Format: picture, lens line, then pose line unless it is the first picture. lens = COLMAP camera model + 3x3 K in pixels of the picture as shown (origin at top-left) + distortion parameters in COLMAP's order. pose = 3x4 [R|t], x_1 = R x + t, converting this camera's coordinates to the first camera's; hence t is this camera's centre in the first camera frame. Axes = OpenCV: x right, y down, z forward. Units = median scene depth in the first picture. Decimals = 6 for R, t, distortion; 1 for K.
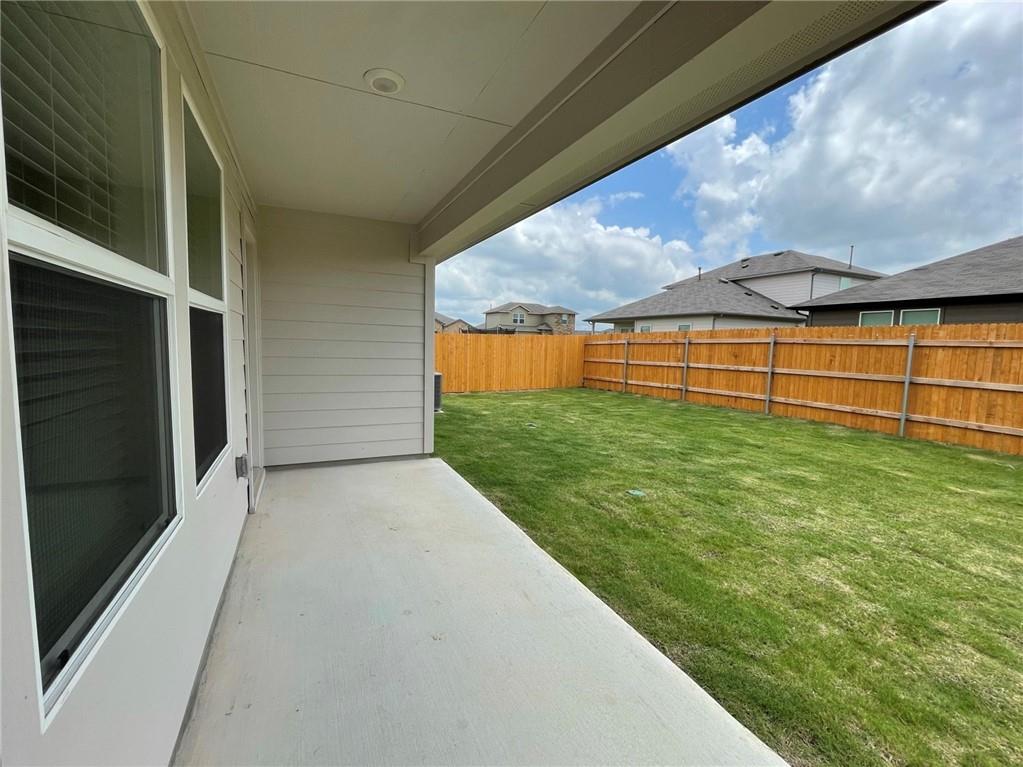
lens RADIAL K [[450.6, 0, 504.6], [0, 450.6, 381.6], [0, 0, 1]] dist [-0.001036, -0.000631]
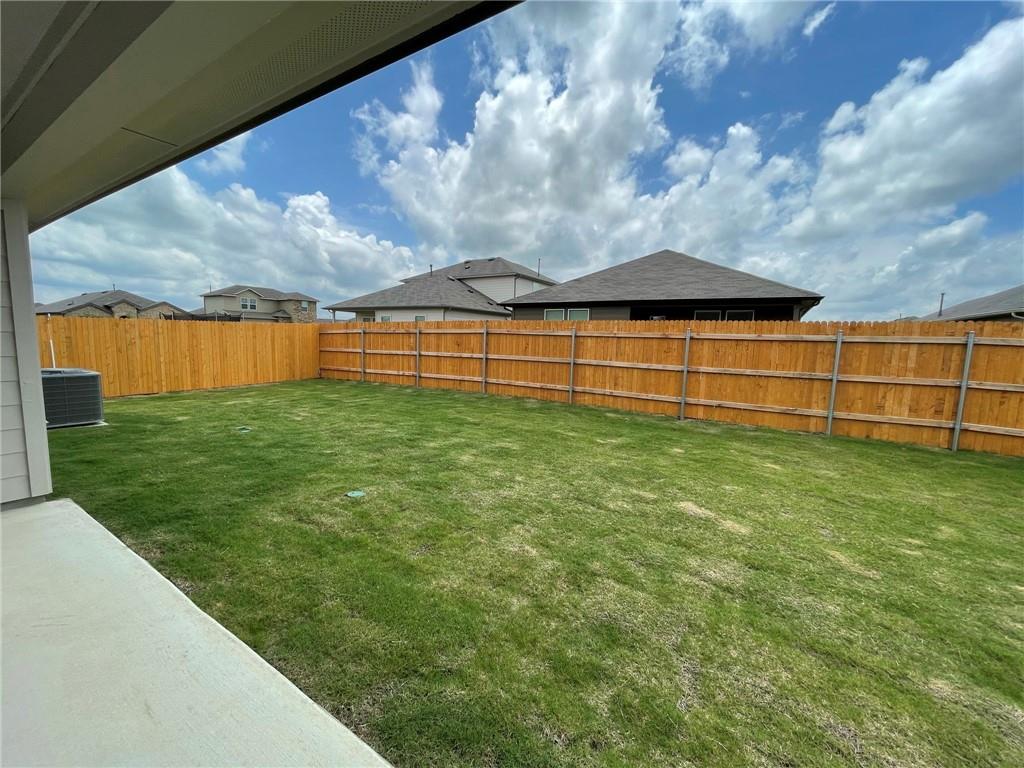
lens RADIAL K [[415.1, 0, 512.2], [0, 415.1, 380.8], [0, 0, 1]] dist [0.001363, 0.000539]
pose [[0.835609, -0.059183, 0.546127, 0.087984], [0.041304, 0.998134, 0.044967, -0.012175], [-0.547769, -0.015018, 0.836495, 0.082889]]
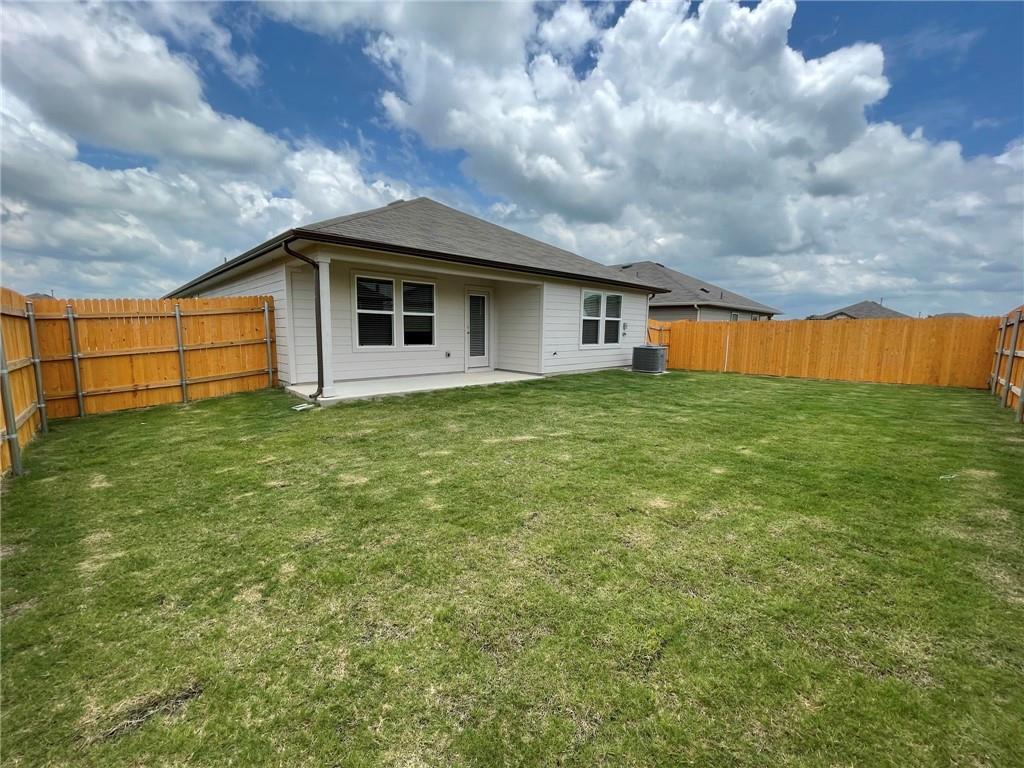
lens RADIAL K [[417.5, 0, 512.0], [0, 417.5, 384.0], [0, 0, 1]] dist [0.000844, 0.000611]
pose [[0.340185, 0.100003, -0.935026, 1.559965], [-0.087126, 0.993404, 0.074548, 0.060882], [0.936313, 0.056105, 0.346654, 0.151886]]
